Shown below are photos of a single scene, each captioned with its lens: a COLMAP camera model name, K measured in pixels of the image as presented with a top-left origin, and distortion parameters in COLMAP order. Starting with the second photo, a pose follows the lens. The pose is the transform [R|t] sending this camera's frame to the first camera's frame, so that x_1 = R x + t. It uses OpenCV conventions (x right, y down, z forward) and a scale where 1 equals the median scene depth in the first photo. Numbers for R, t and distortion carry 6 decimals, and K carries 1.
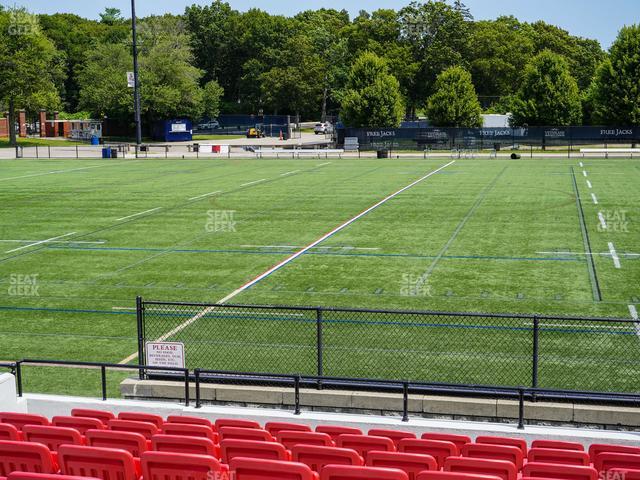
lens RADIAL K [[984.3, 0, 322.8], [0, 984.3, 197.4], [0, 0, 1]] dist [-0.020082, 0.141068]
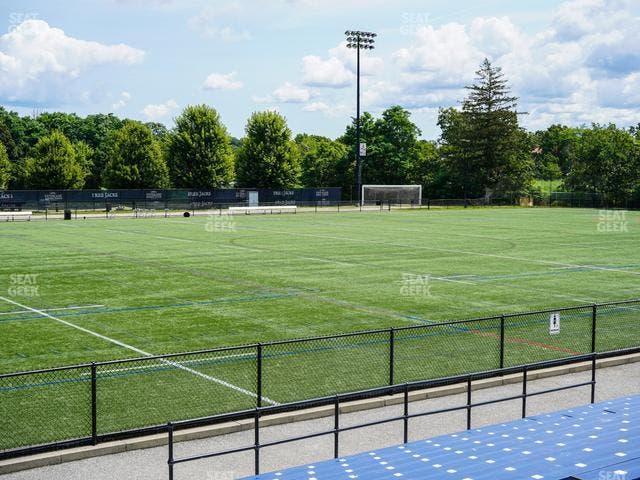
lens RADIAL K [[980.4, 0, 318.4], [0, 980.4, 204.9], [0, 0, 1]] dist [0.009473, -0.082882]
pose [[0.652220, -0.010657, 0.757955, -0.469716], [0.055793, 0.997864, -0.033980, -0.004542], [-0.755974, 0.064451, 0.651421, 0.111391]]
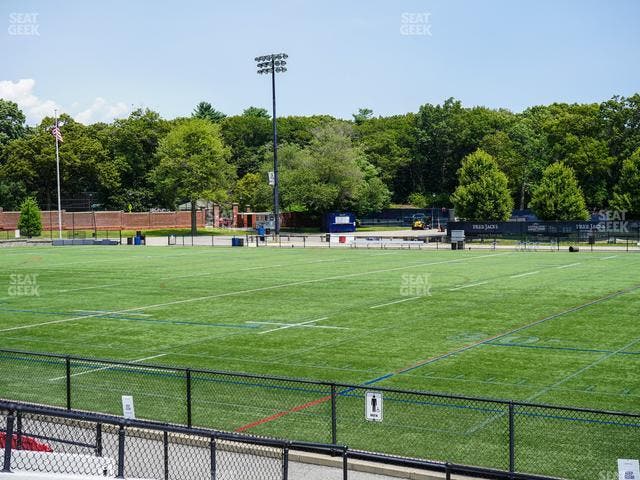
lens RADIAL K [[980.2, 0, 320.6], [0, 980.2, 183.5], [0, 0, 1]] dist [-0.000830, -0.031932]
pose [[0.945945, -0.007949, -0.324231, 0.228789], [-0.026612, 0.994426, -0.102021, 0.001485], [0.323234, 0.105135, 0.940461, -0.054086]]
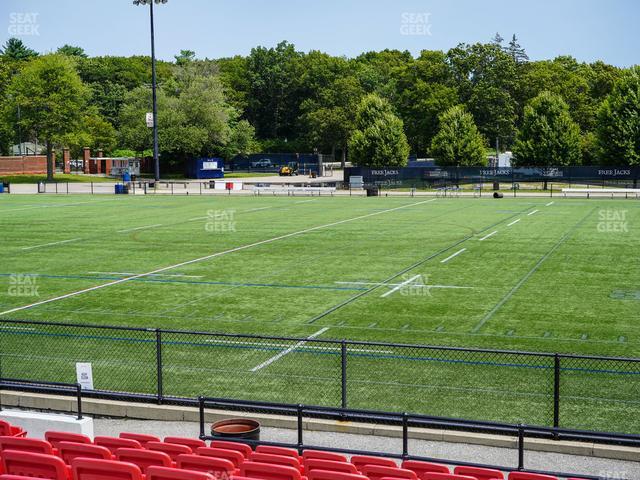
lens RADIAL K [[976.1, 0, 320.0], [0, 976.1, 240.0], [0, 0, 1]] dist [-0.034508, -0.017718]
pose [[0.994097, 0.014184, -0.107563, 0.100148], [-0.013700, 0.999892, 0.005232, 0.001415], [0.107626, -0.003728, 0.994185, -0.020709]]
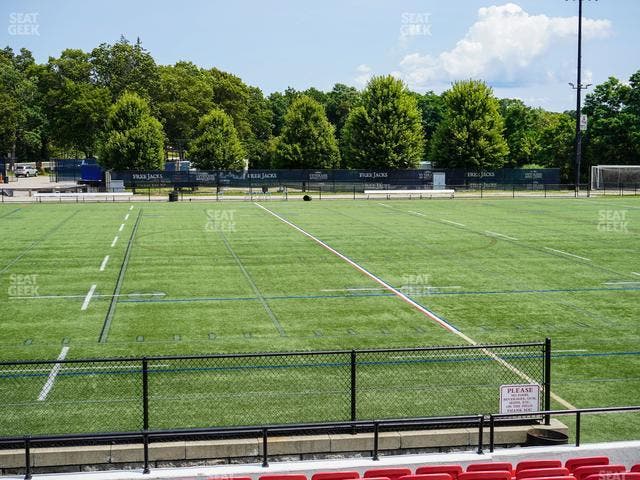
lens RADIAL K [[980.4, 0, 318.4], [0, 980.4, 204.9], [0, 0, 1]] dist [0.009473, -0.082882]
pose [[0.923037, -0.010341, 0.384572, -0.155762], [0.024395, 0.999200, -0.031686, -0.001465], [-0.383936, 0.038629, 0.922551, 0.036995]]
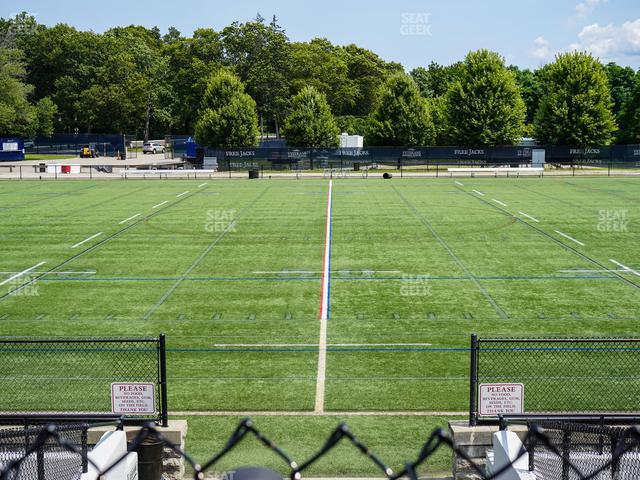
lens RADIAL K [[980.4, 0, 318.4], [0, 980.4, 204.9], [0, 0, 1]] dist [0.009473, -0.082882]
pose [[0.975976, -0.010464, 0.217629, -0.077456], [0.013068, 0.999859, -0.010527, -0.001638], [-0.217488, 0.013118, 0.975975, 0.021819]]
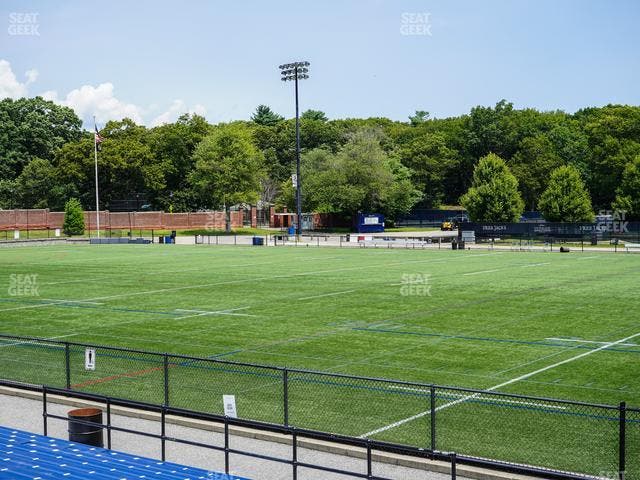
lens RADIAL K [[980.4, 0, 318.4], [0, 980.4, 204.9], [0, 0, 1]] dist [0.009473, -0.082882]
pose [[0.914428, 0.000794, -0.404747, 0.315219], [-0.035566, 0.996287, -0.078400, 0.002471], [0.403182, 0.086086, 0.911062, -0.074938]]
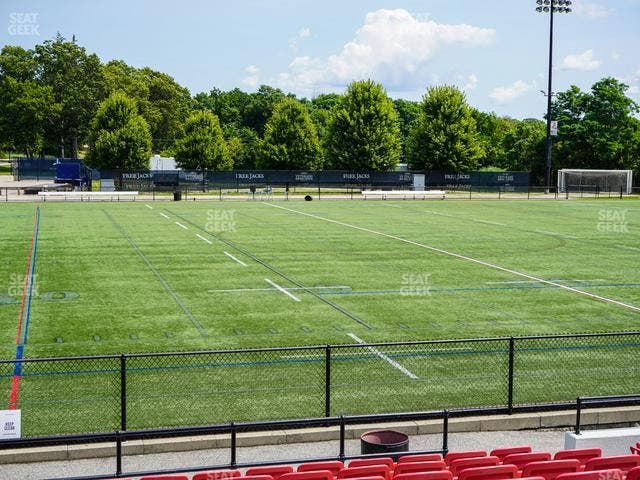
lens RADIAL K [[976.1, 0, 320.0], [0, 976.1, 240.0], [0, 0, 1]] dist [-0.034508, -0.017718]
pose [[0.872495, -0.022496, 0.488105, -0.252175], [0.022628, 0.999728, 0.005626, -0.002009], [-0.488099, 0.006136, 0.872767, 0.062900]]
